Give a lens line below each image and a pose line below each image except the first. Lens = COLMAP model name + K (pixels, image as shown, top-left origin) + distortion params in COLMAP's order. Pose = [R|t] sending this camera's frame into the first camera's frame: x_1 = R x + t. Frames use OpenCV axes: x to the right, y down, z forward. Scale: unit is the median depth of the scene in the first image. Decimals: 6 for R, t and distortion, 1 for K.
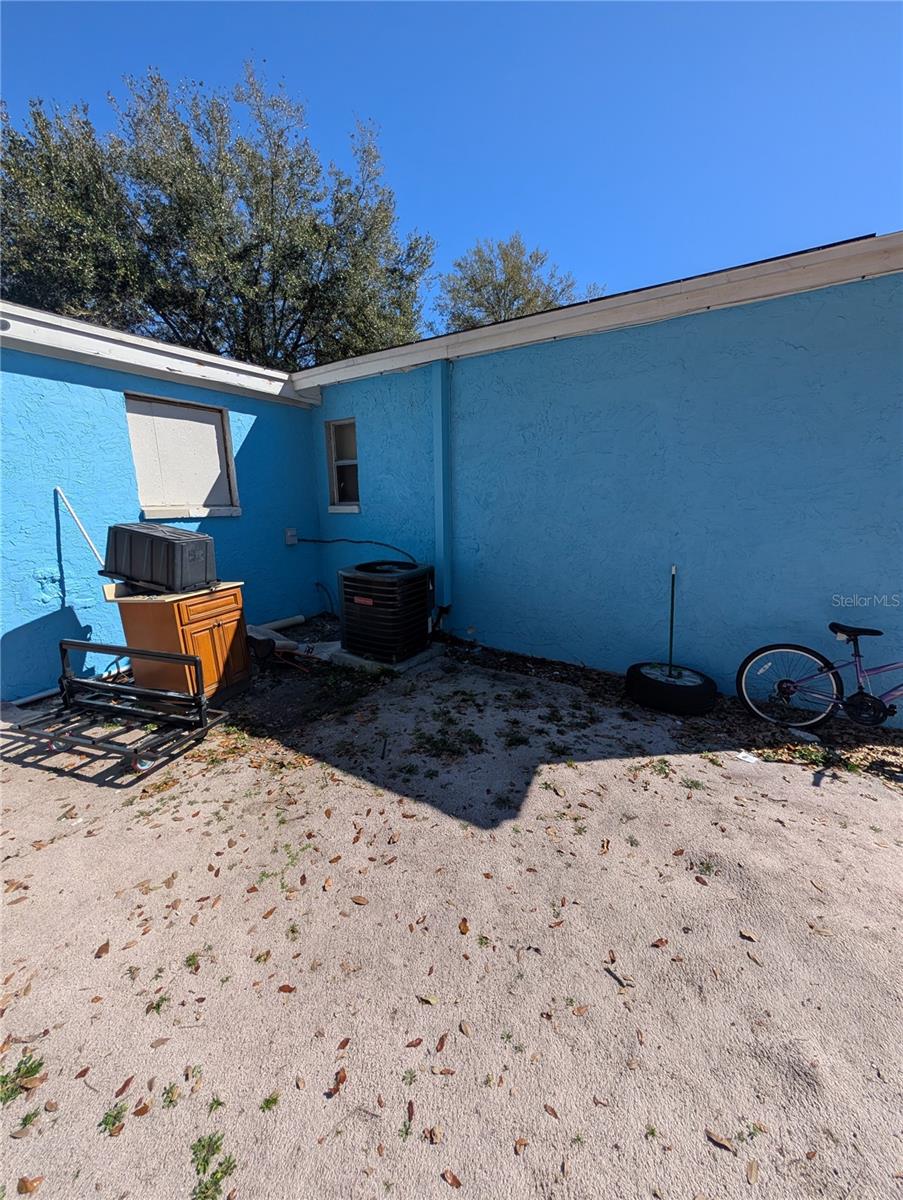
lens RADIAL K [[450.1, 0, 454.8], [0, 450.1, 600.9], [0, 0, 1]] dist [-0.000196, 0.000001]
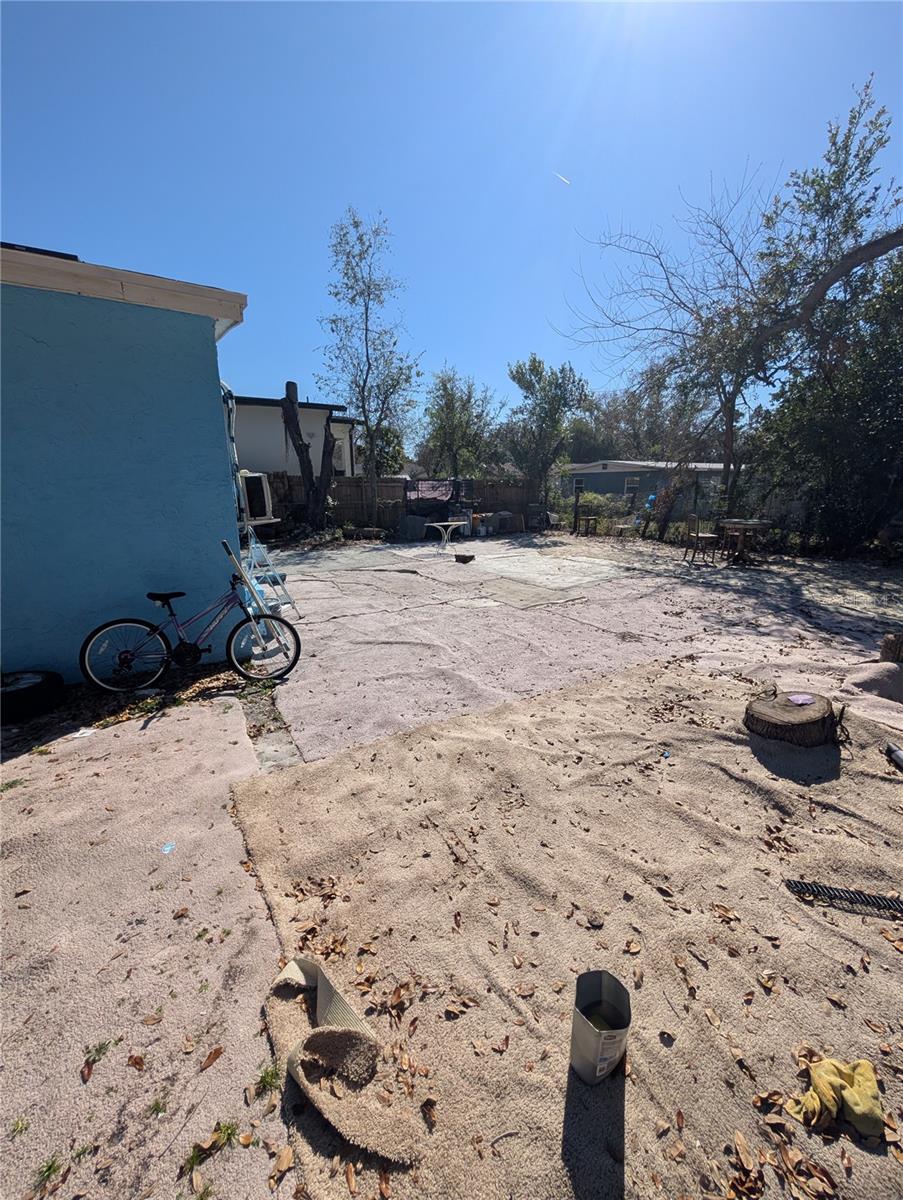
lens RADIAL K [[450.1, 0, 452.9], [0, 450.1, 599.7], [0, 0, 1]] dist [-0.000196, 0.000001]
pose [[0.481435, -0.207740, 0.851507, 0.226494], [0.195752, 0.972451, 0.126570, 0.077287], [-0.854343, 0.105749, 0.508837, -0.306398]]
